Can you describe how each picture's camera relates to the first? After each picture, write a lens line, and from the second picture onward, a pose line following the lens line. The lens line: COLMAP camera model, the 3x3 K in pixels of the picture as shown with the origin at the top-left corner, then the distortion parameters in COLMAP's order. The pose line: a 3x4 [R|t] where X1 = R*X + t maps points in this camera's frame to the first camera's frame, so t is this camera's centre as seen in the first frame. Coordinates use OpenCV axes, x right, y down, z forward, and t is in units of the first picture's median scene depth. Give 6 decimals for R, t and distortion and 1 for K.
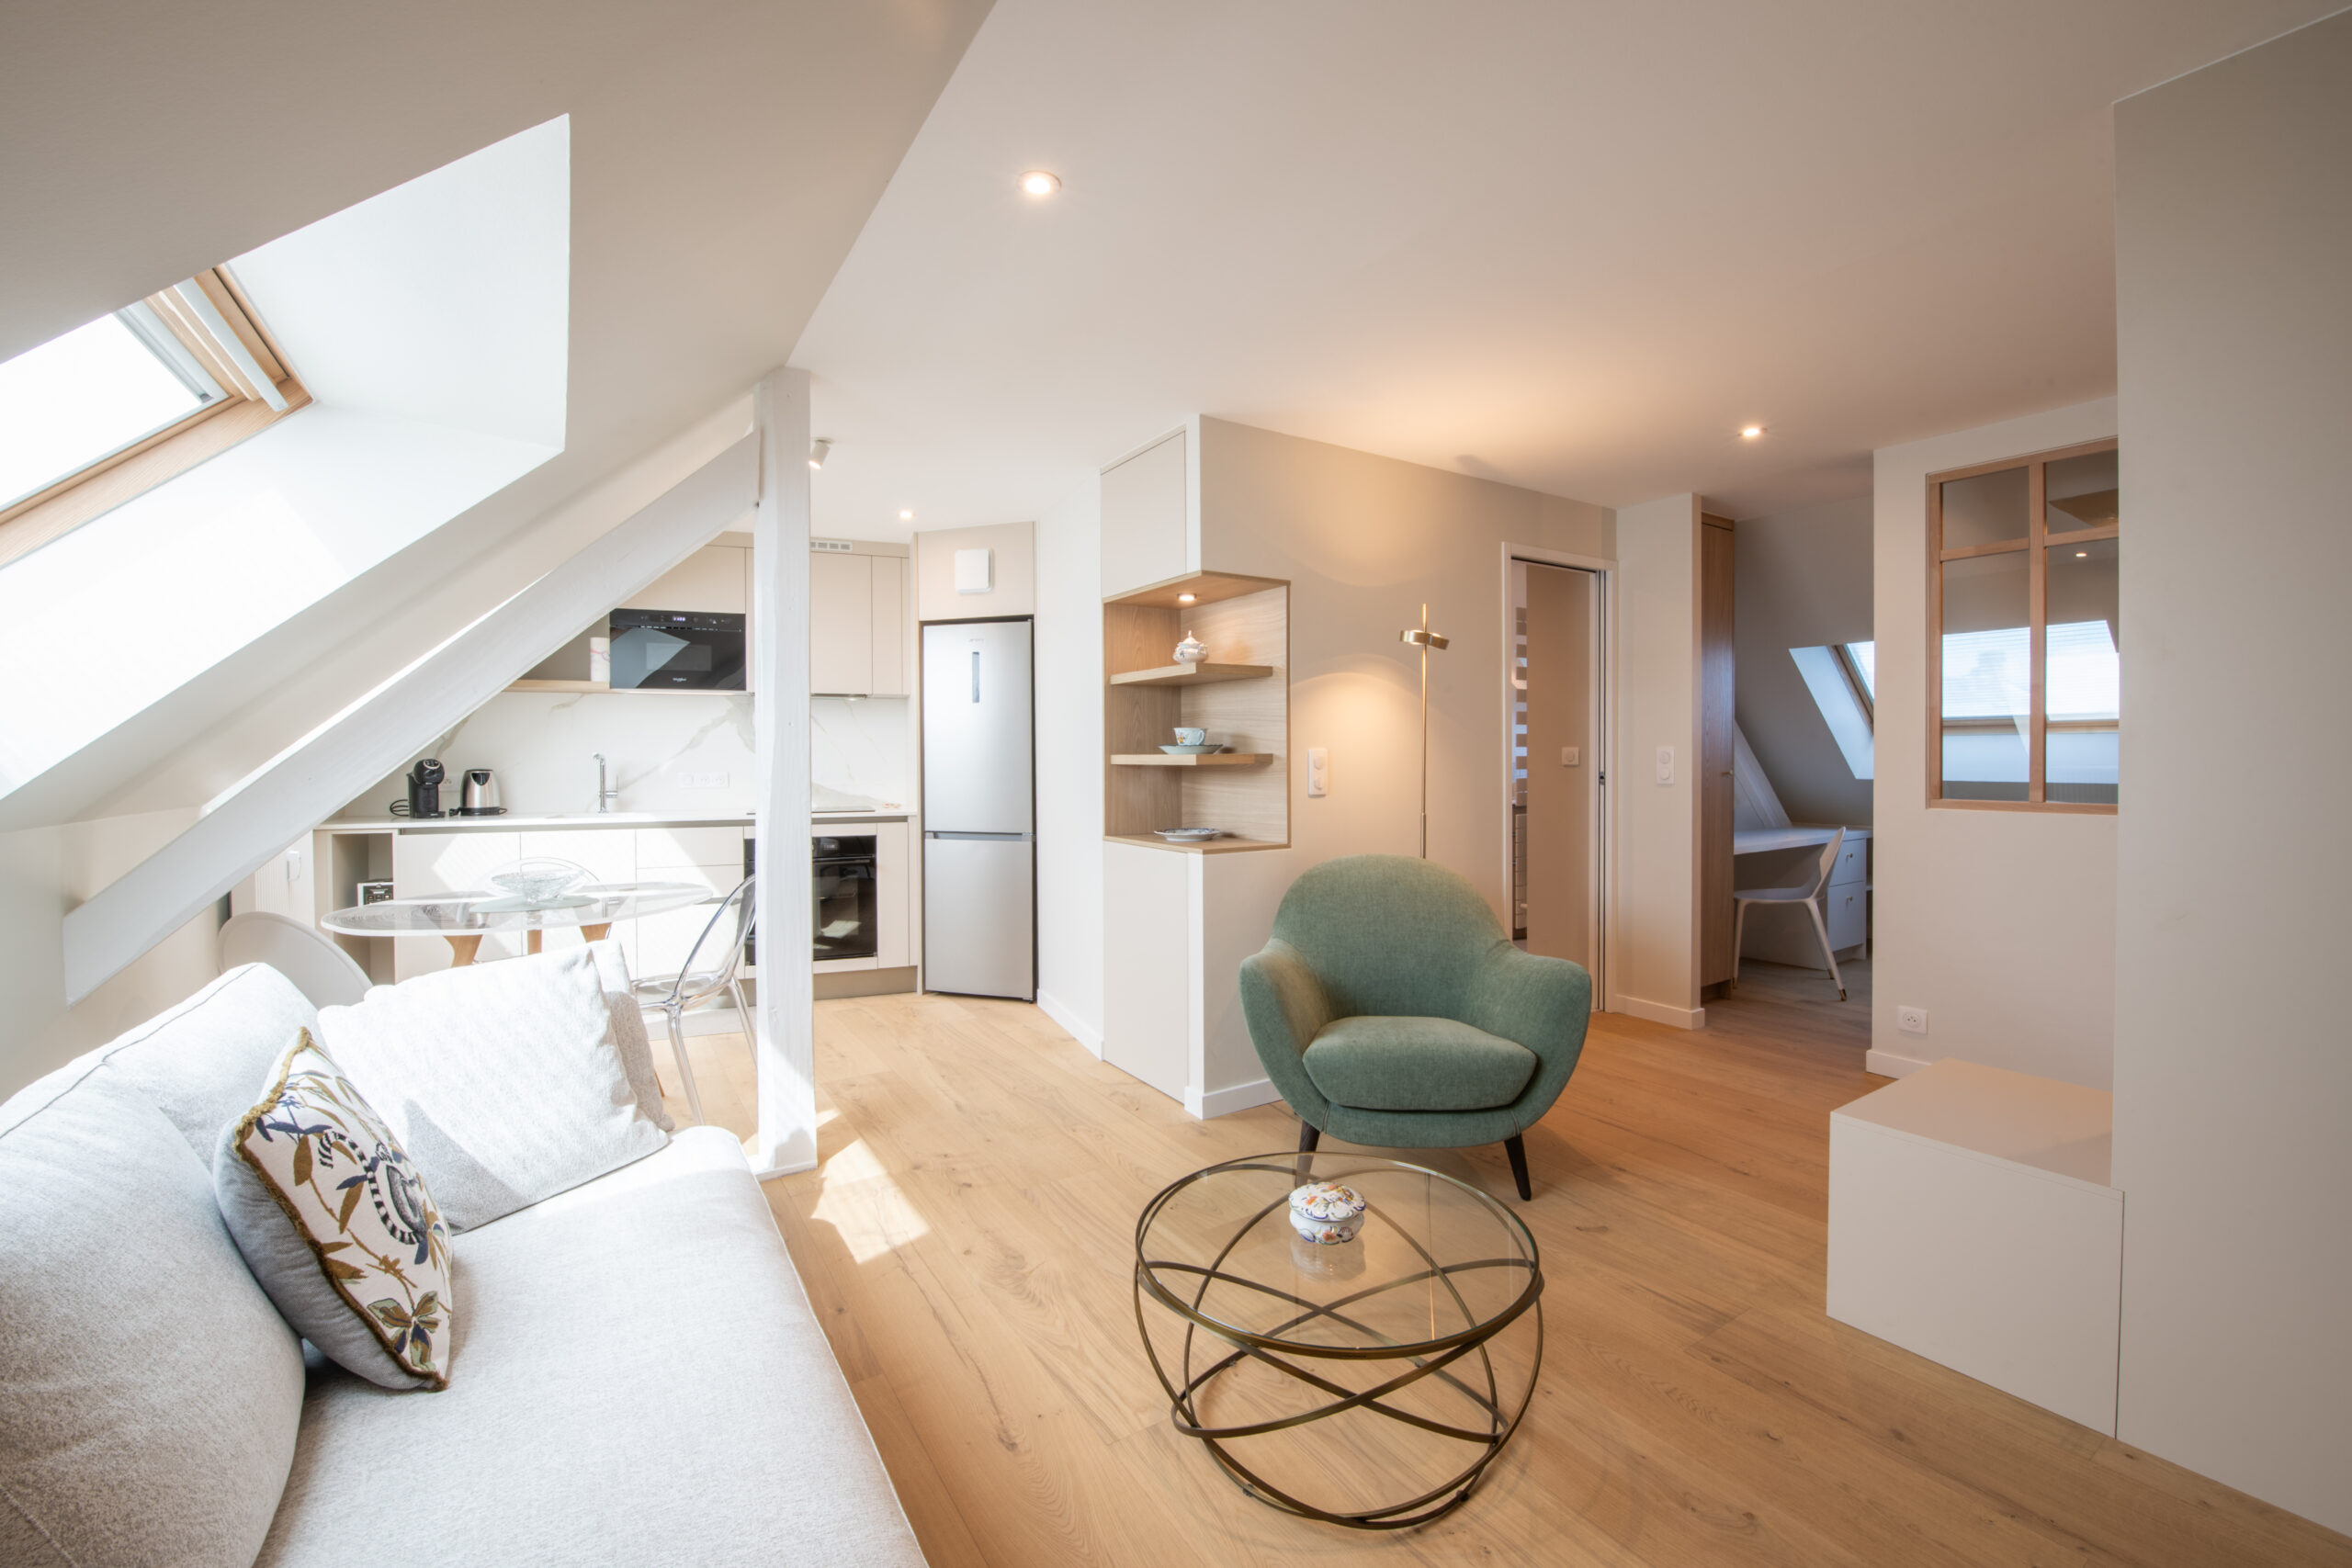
lens RADIAL K [[975.3, 0, 1178.7], [0, 975.3, 770.9], [0, 0, 1]] dist [-0.001742, -0.000274]
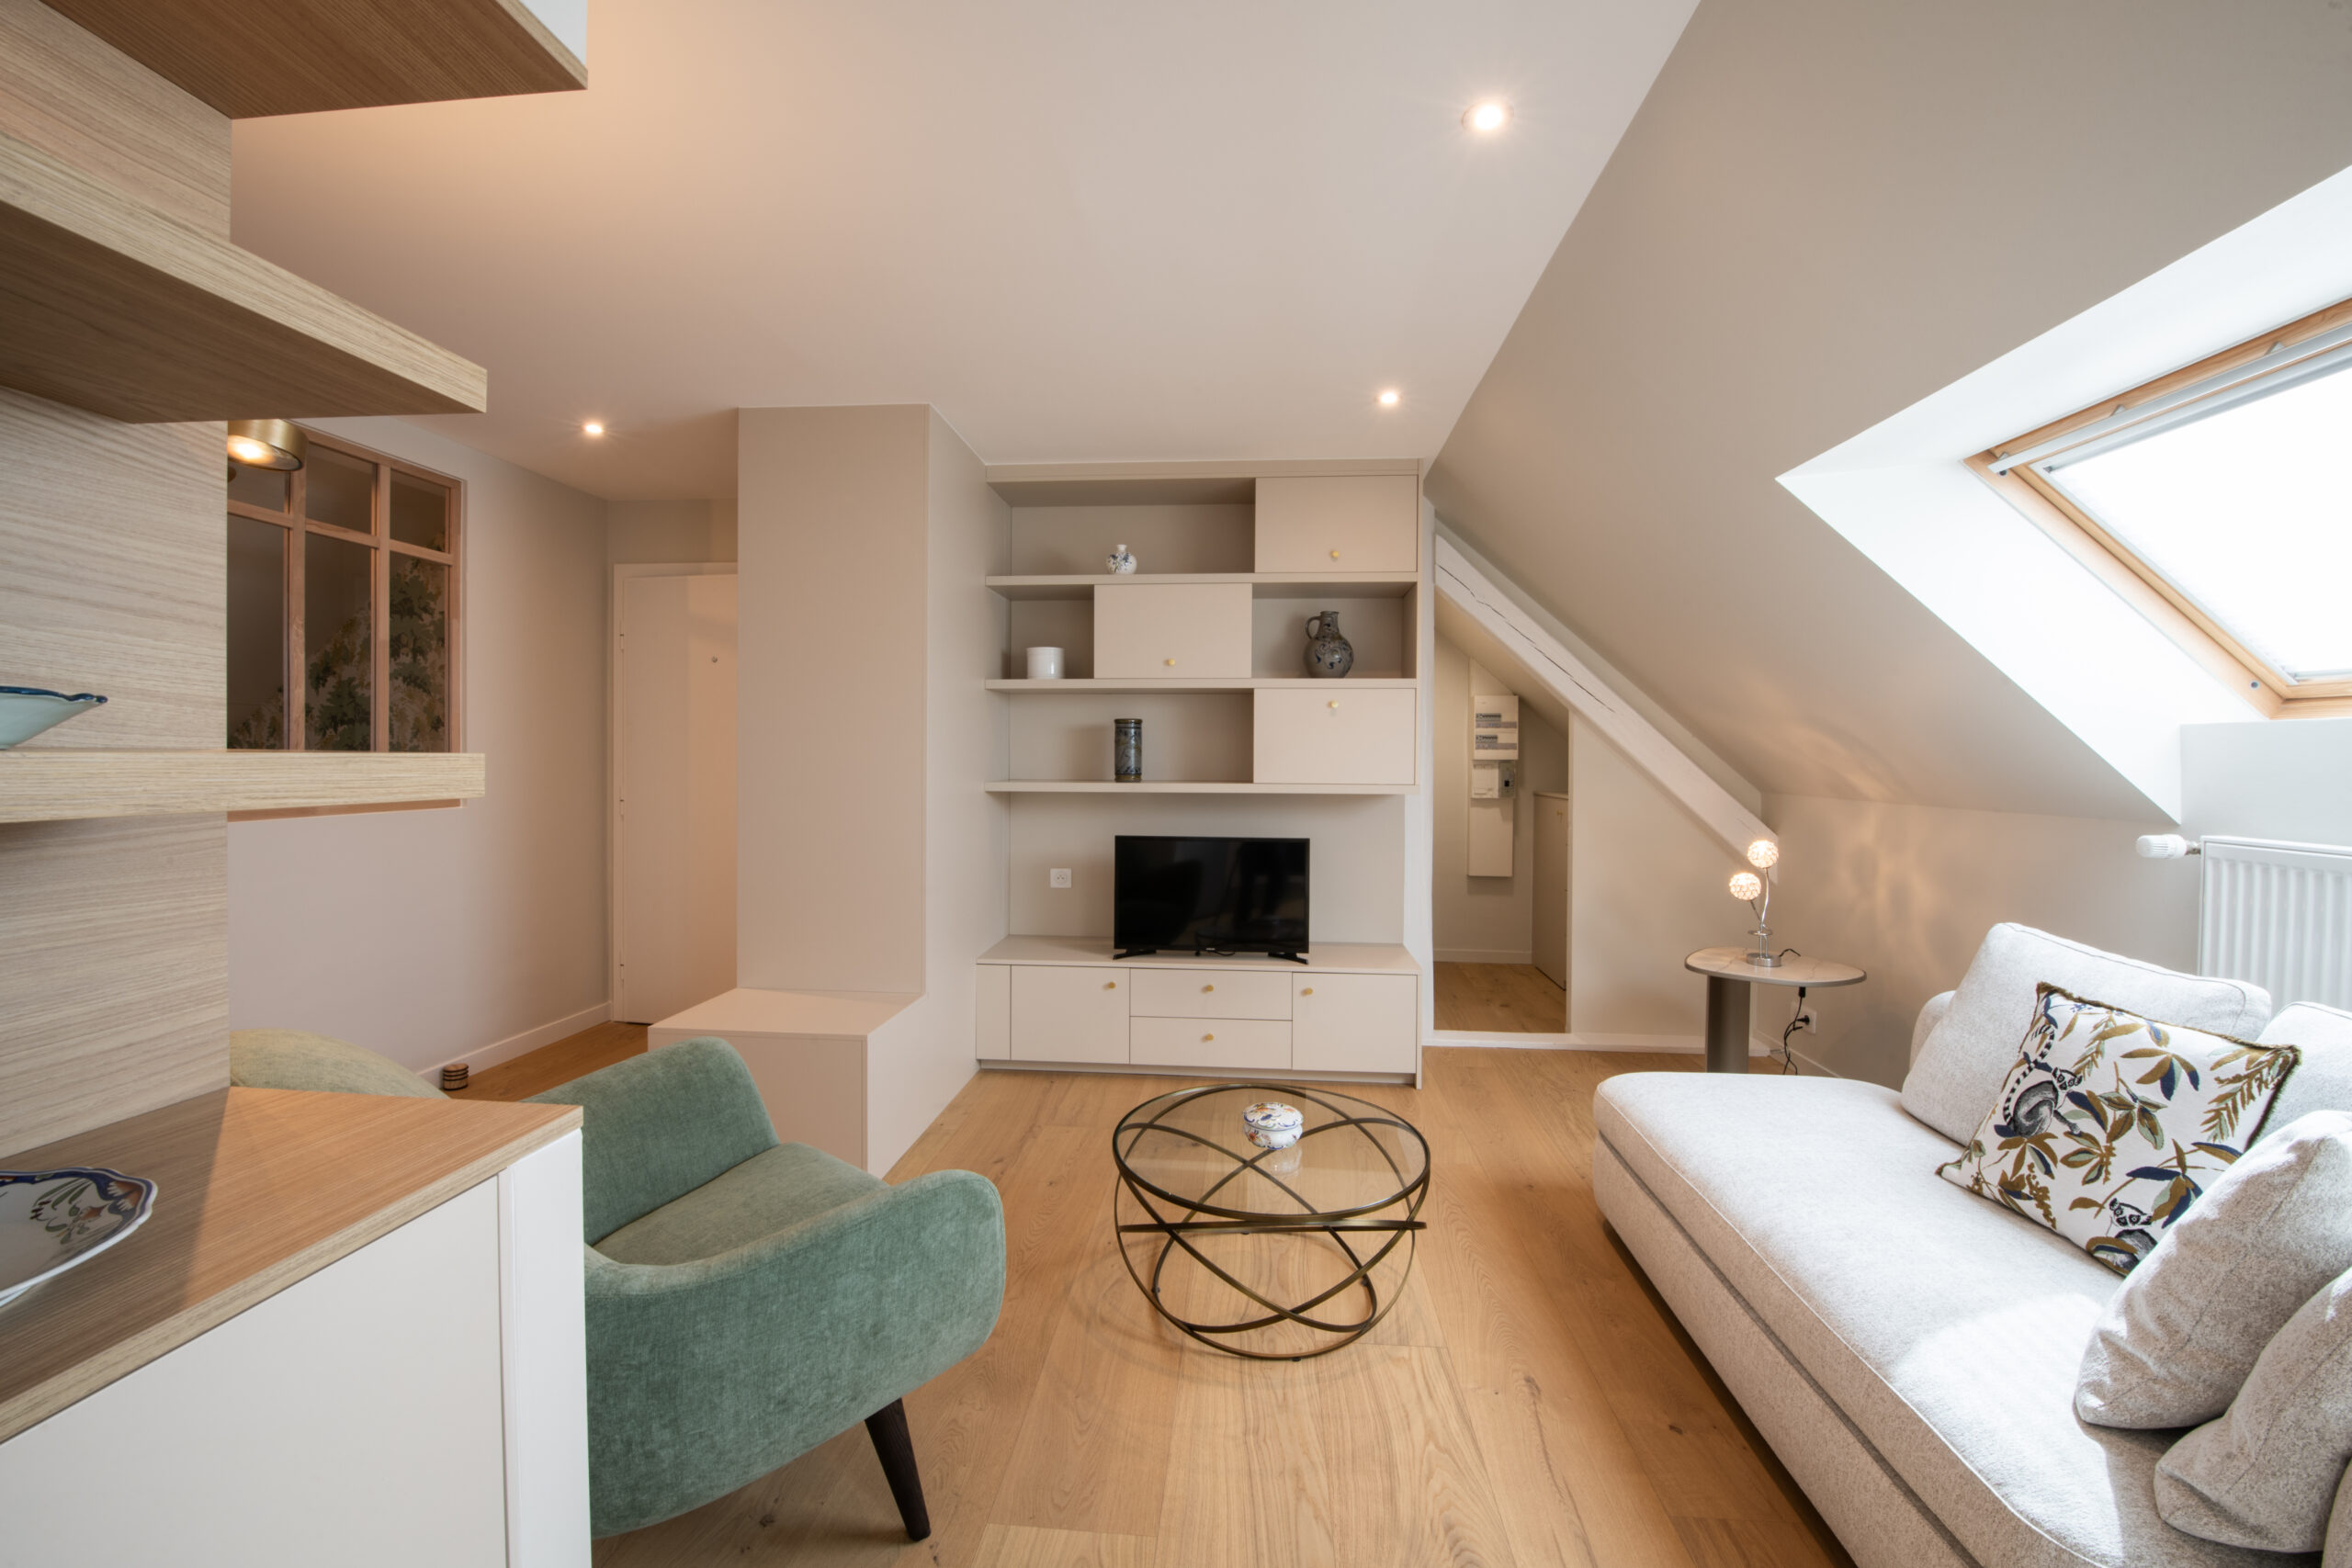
lens RADIAL K [[975.3, 0, 1175.7], [0, 975.3, 777.6], [0, 0, 1]] dist [-0.001742, -0.000274]
pose [[-0.797442, -0.009038, 0.603327, -0.538776], [0.008344, 0.999627, 0.026004, -0.032292], [-0.603337, 0.025771, -0.797070, 2.211976]]
